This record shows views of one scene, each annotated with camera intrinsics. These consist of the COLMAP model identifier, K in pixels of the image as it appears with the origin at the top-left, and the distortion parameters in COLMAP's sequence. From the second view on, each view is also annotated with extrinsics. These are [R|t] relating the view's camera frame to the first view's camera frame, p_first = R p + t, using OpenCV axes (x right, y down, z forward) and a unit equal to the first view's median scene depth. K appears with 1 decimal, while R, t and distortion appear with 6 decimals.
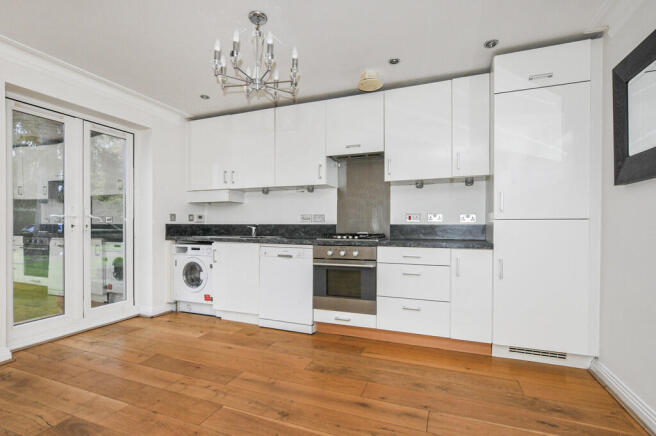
lens RADIAL K [[312.3, 0, 326.3], [0, 312.3, 225.0], [0, 0, 1]] dist [-0.002360, 0.000678]
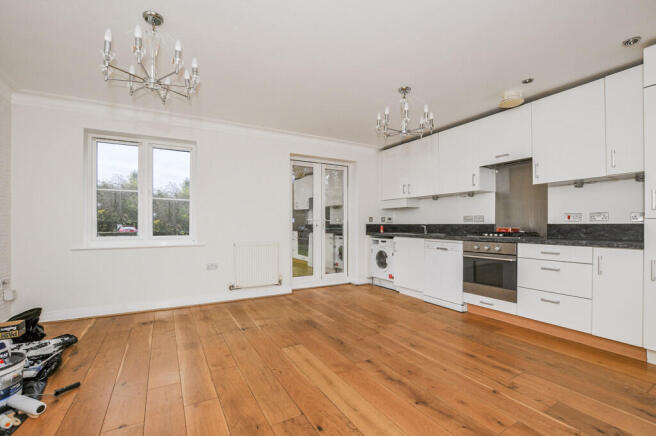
lens RADIAL K [[292.4, 0, 328.0], [0, 292.4, 218.0], [0, 0, 1]] dist [0.000178, 0.000063]
pose [[0.779990, -0.016503, -0.625575, 0.256028], [0.001403, 0.999696, -0.024624, 0.001848], [0.625791, 0.018329, 0.779775, -0.234300]]
